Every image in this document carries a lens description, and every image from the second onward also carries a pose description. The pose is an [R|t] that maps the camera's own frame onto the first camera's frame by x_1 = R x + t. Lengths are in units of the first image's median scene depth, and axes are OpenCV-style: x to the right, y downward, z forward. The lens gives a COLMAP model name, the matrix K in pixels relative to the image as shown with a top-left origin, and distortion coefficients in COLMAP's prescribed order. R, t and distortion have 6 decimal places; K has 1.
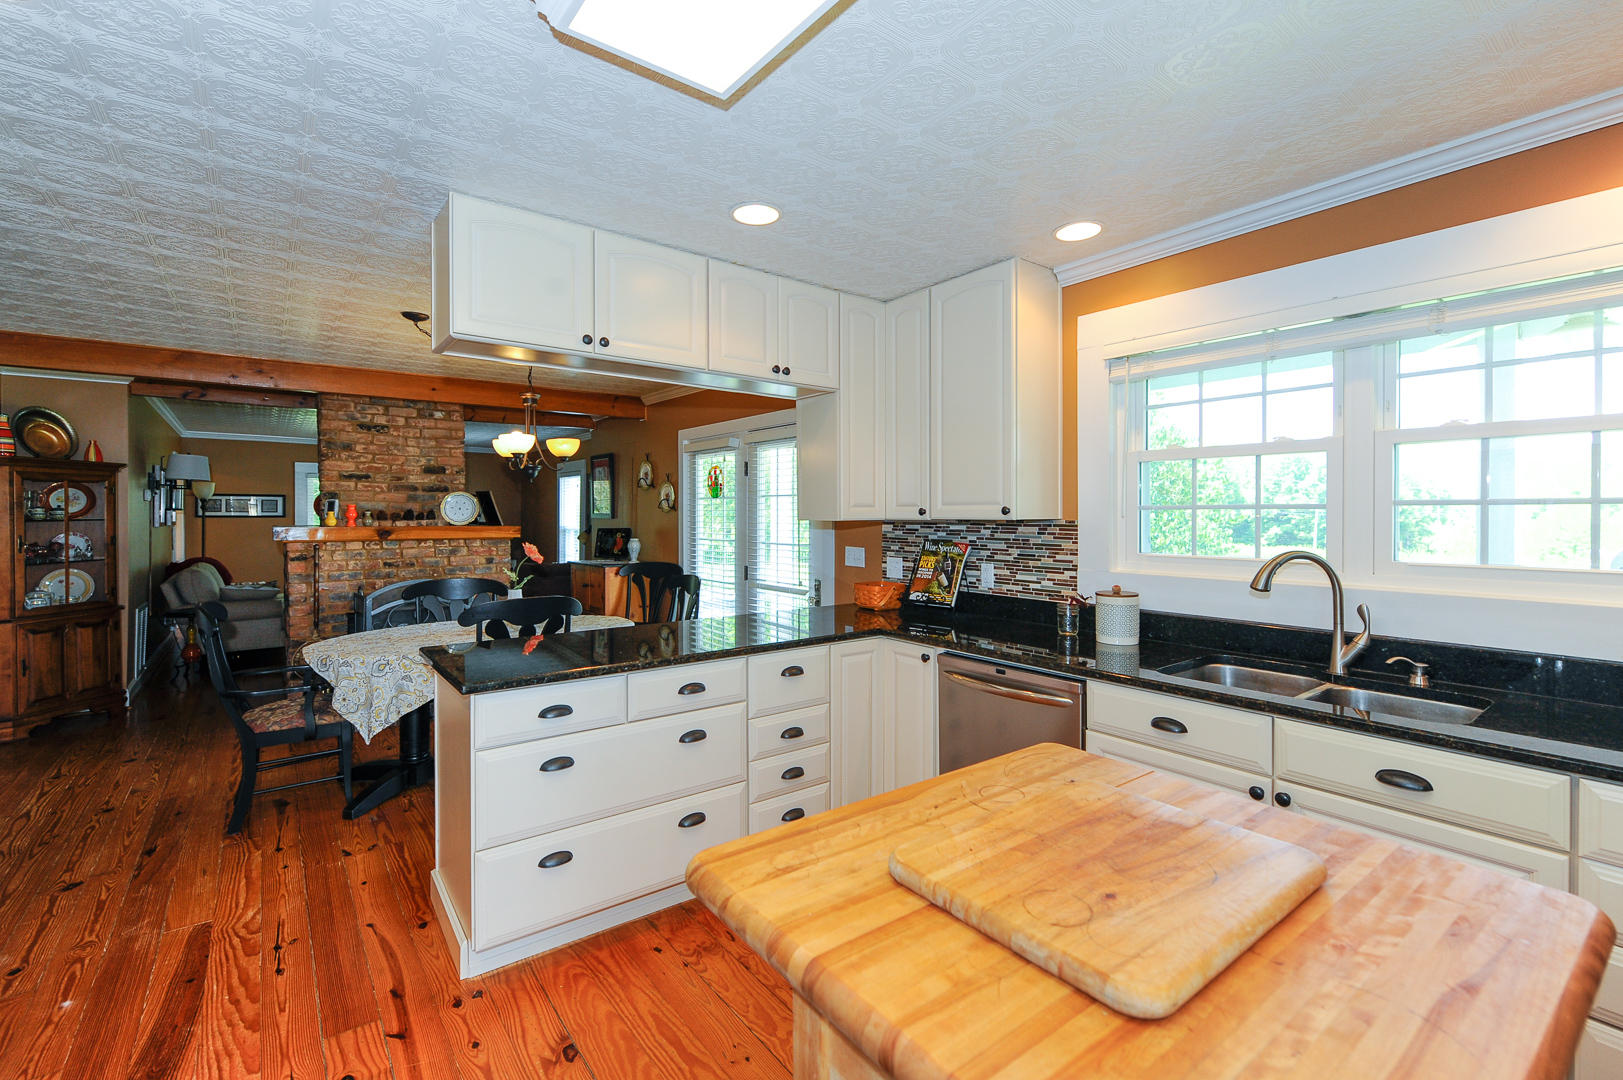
lens RADIAL K [[738.5, 0, 857.3], [0, 738.5, 519.3], [0, 0, 1]] dist [0.014233, -0.002917]
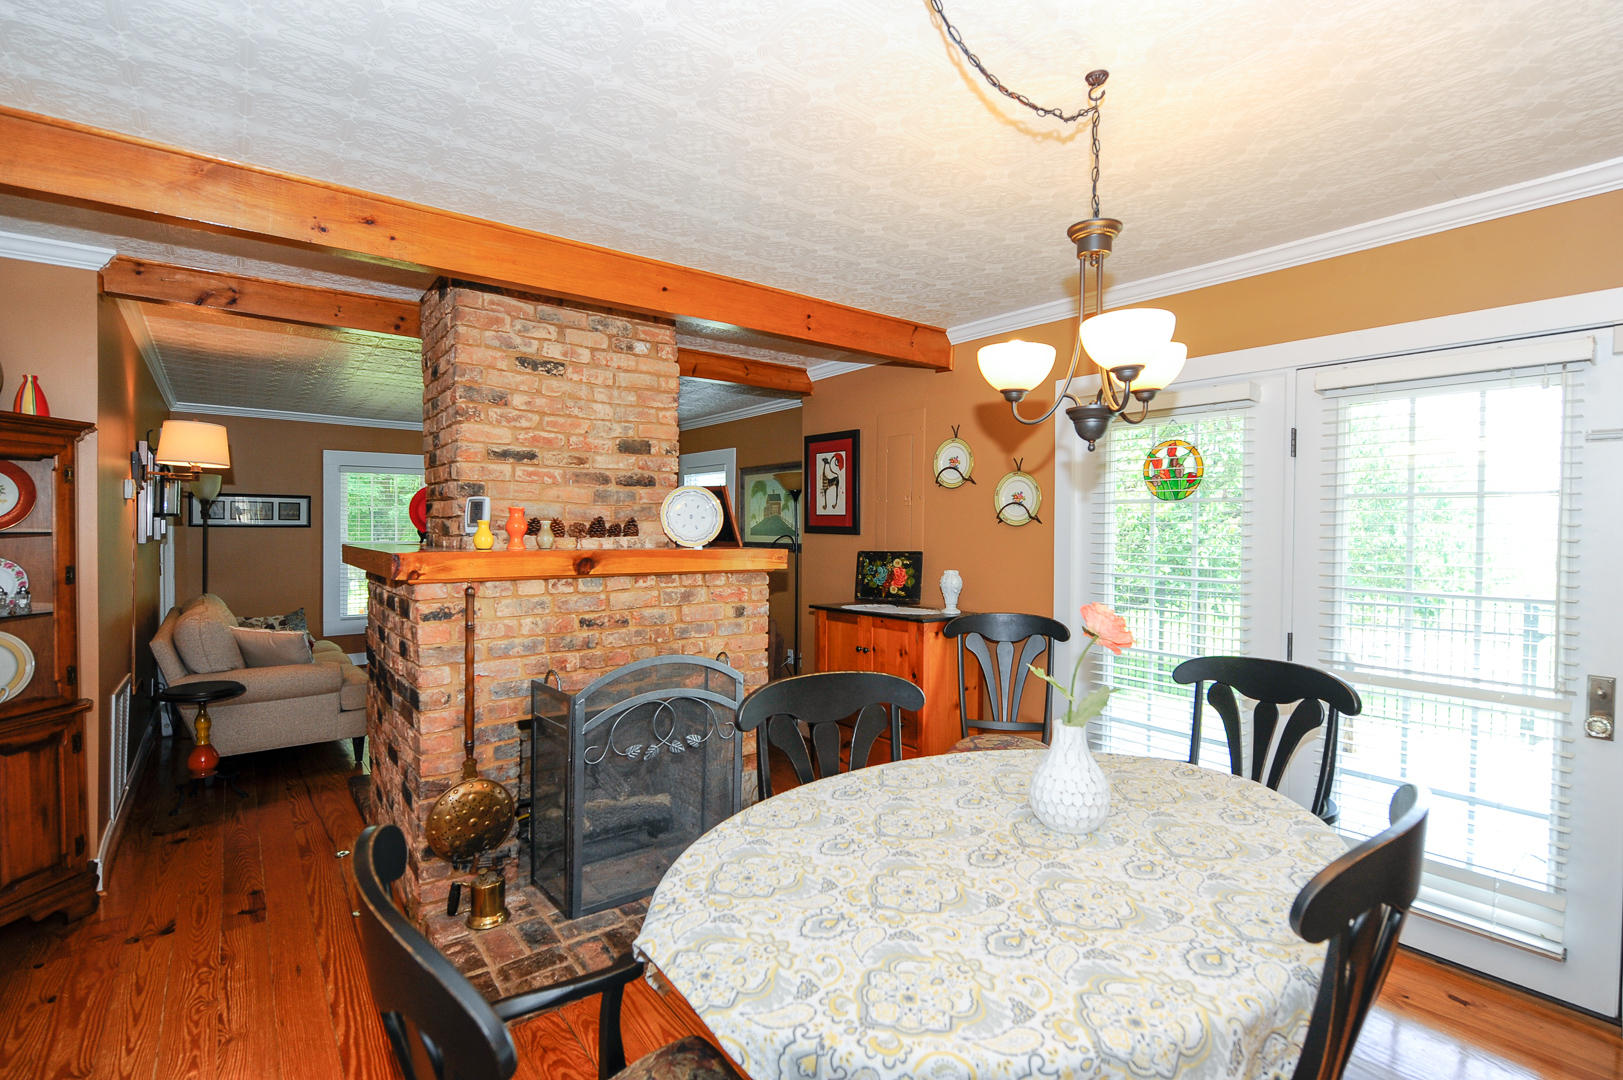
lens RADIAL K [[761.1, 0, 815.0], [0, 761.1, 541.8], [0, 0, 1]] dist [-0.001464, 0.000020]
pose [[0.999950, 0.008020, -0.006031, -0.451192], [-0.007929, 0.999856, 0.014995, -0.005194], [0.006150, -0.014947, 0.999869, 0.451178]]
